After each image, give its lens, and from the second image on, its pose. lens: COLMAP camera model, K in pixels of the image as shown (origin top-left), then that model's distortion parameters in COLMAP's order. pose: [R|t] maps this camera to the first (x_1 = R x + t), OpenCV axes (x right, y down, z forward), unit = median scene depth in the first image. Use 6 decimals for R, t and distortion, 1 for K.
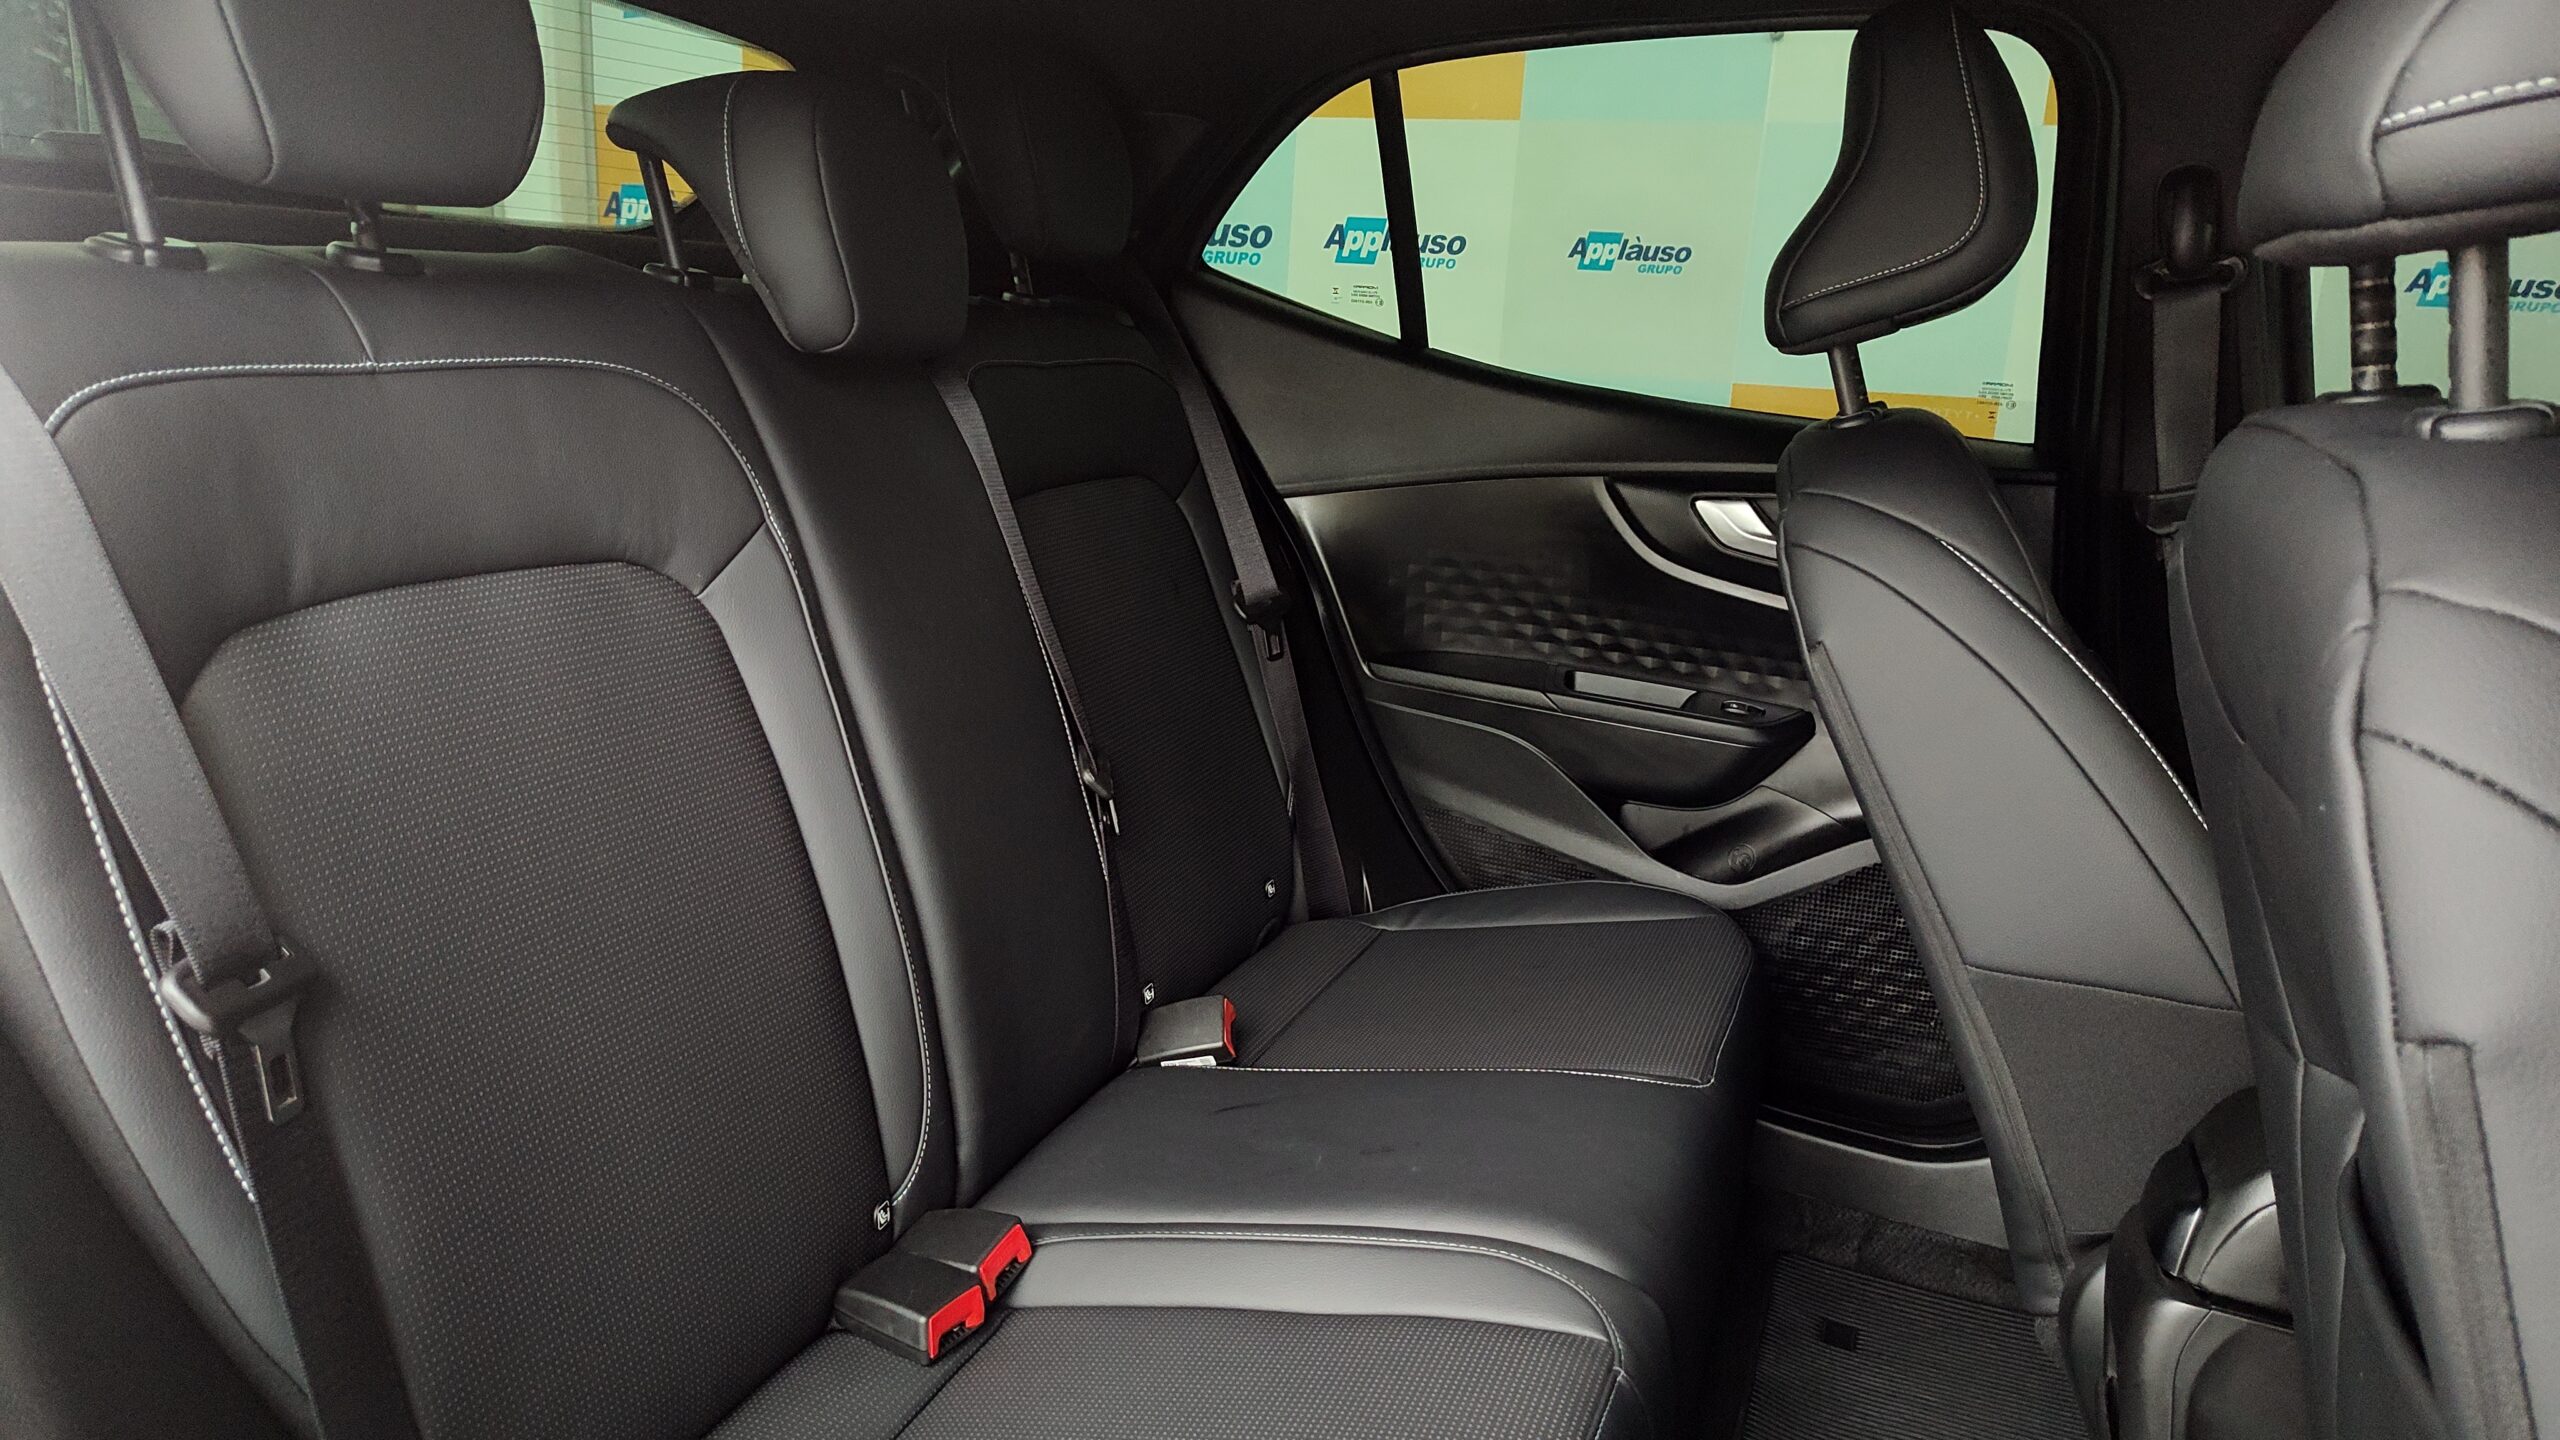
lens RADIAL K [[1739.4, 0, 1275.3], [0, 1739.4, 722.3], [0, 0, 1]] dist [0.017152, -0.028854]
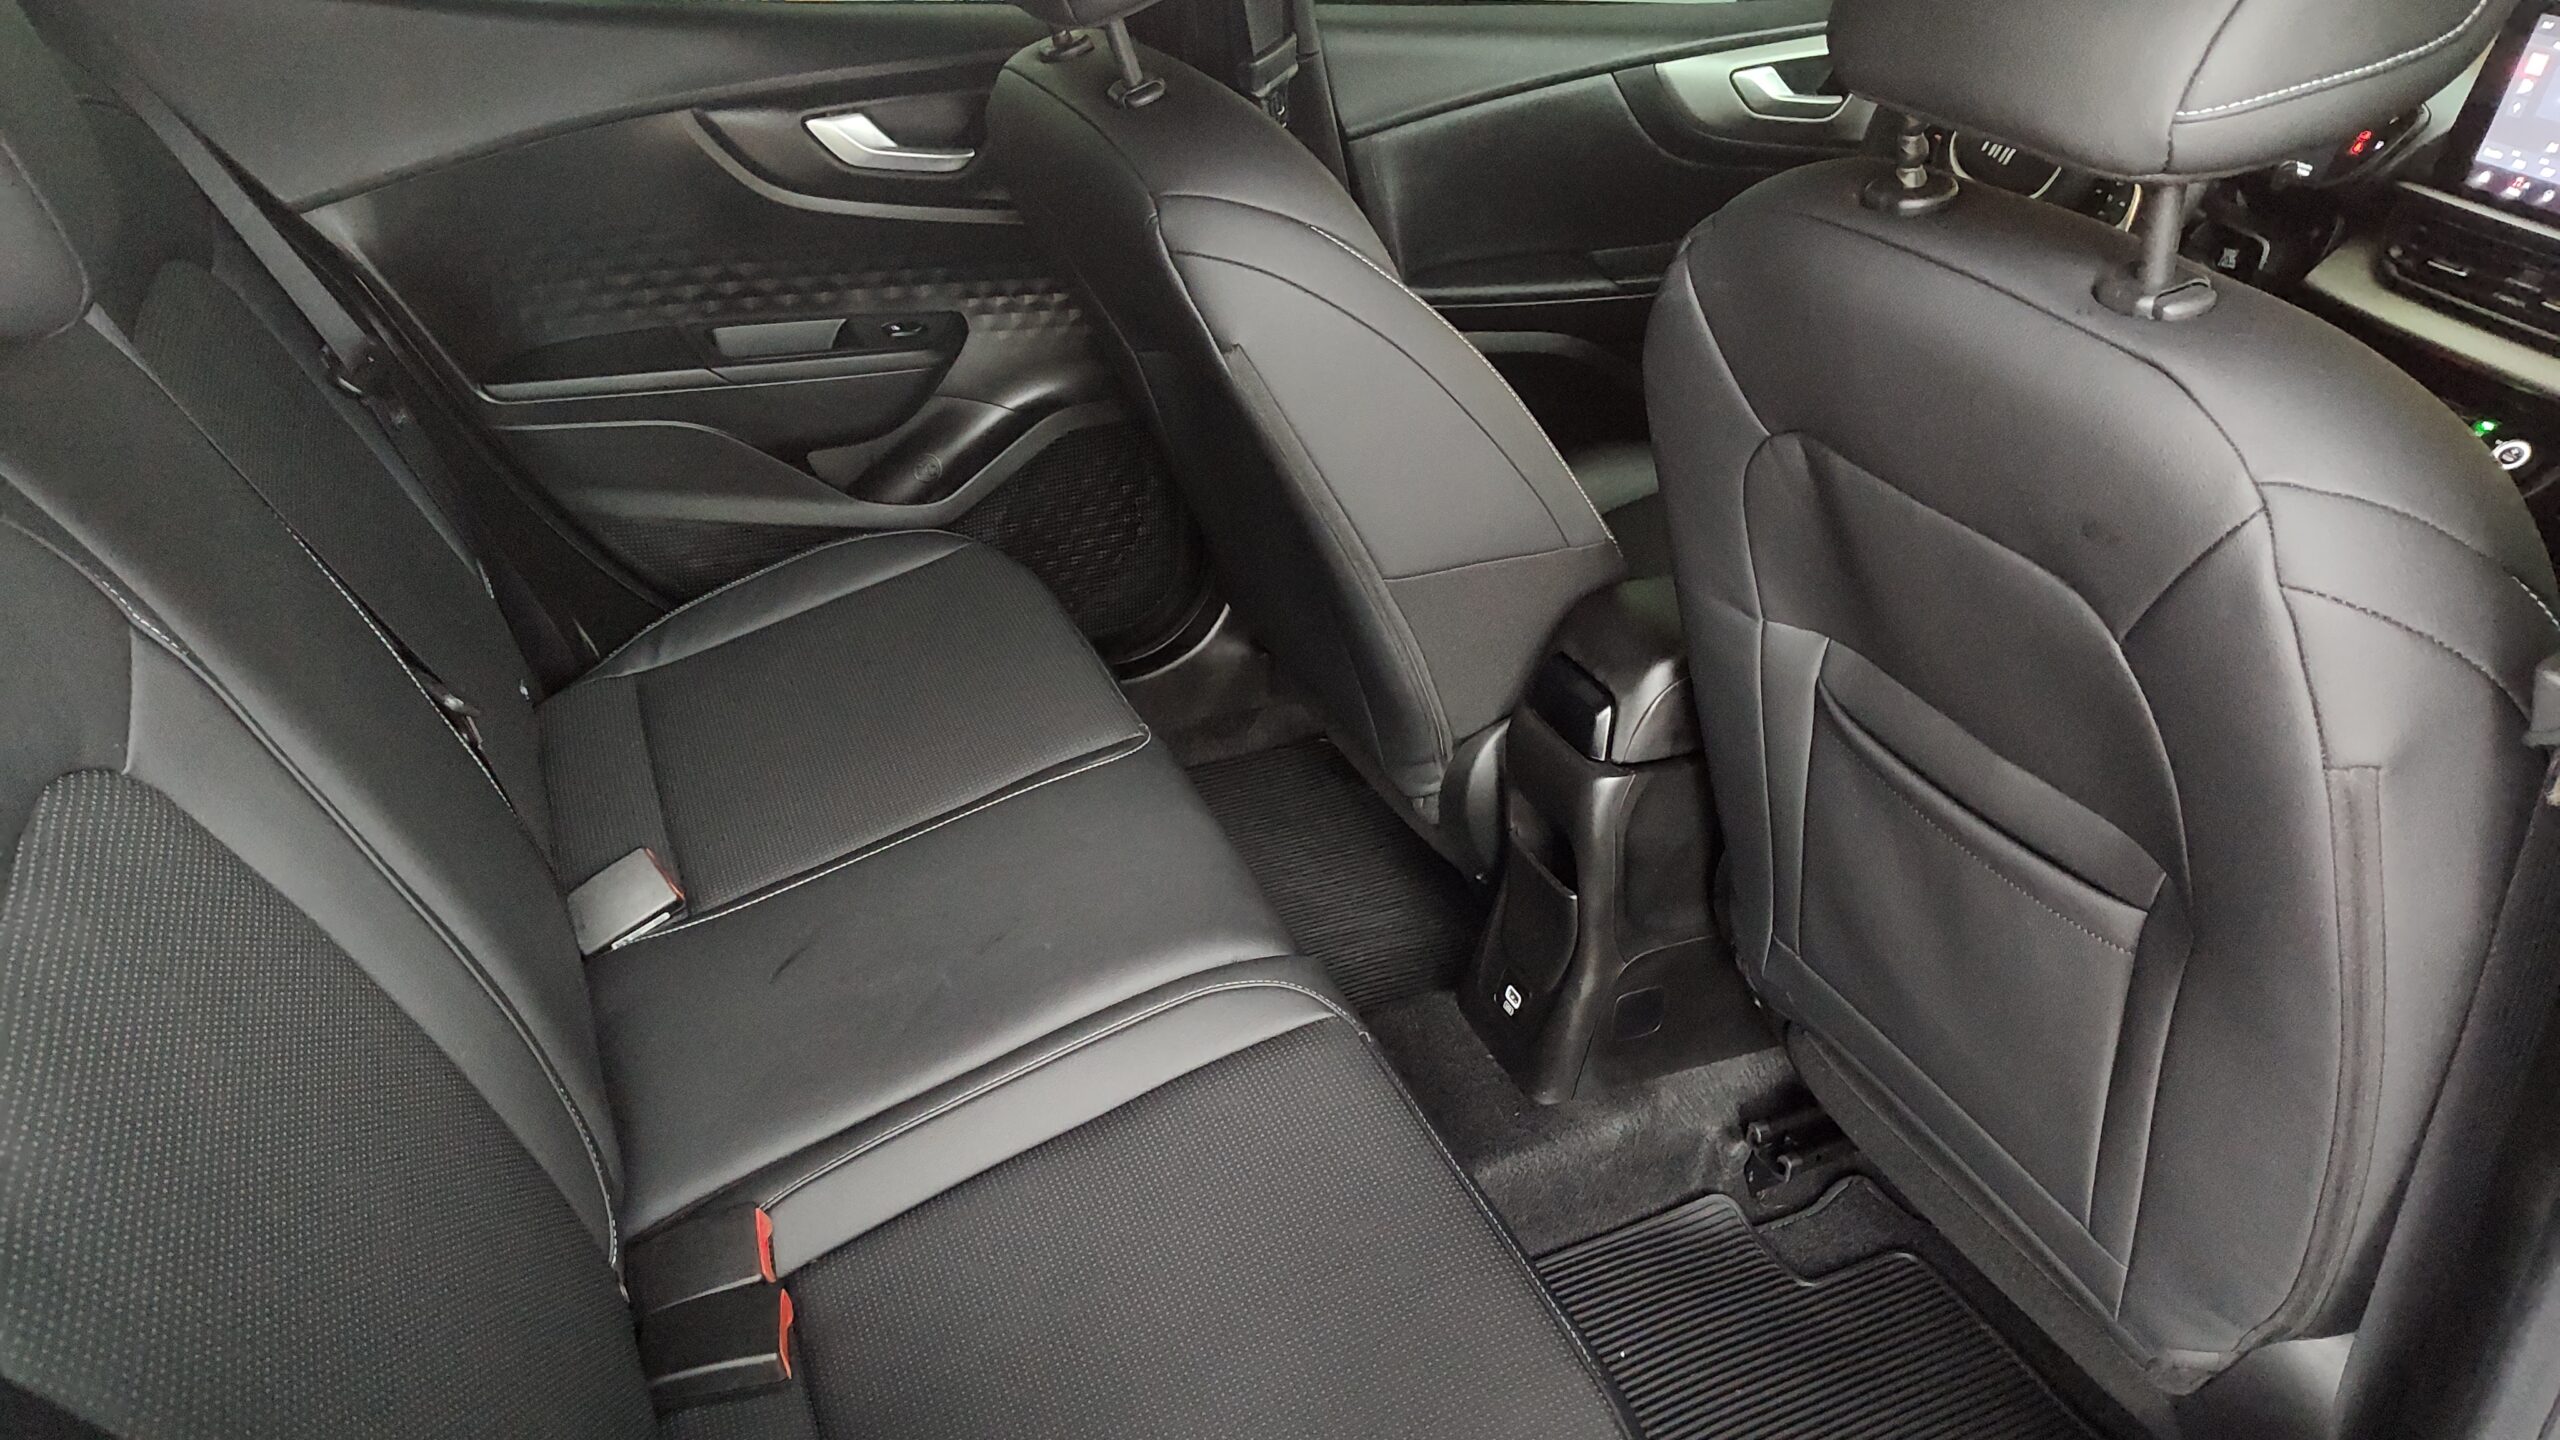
lens RADIAL K [[1739.4, 0, 1268.9], [0, 1739.4, 718.4], [0, 0, 1]] dist [0.017152, -0.028854]
pose [[0.695375, -0.412343, 0.588580, -0.256387], [0.177312, 0.892134, 0.415520, -0.183239], [-0.696430, -0.184580, 0.693481, 0.136924]]
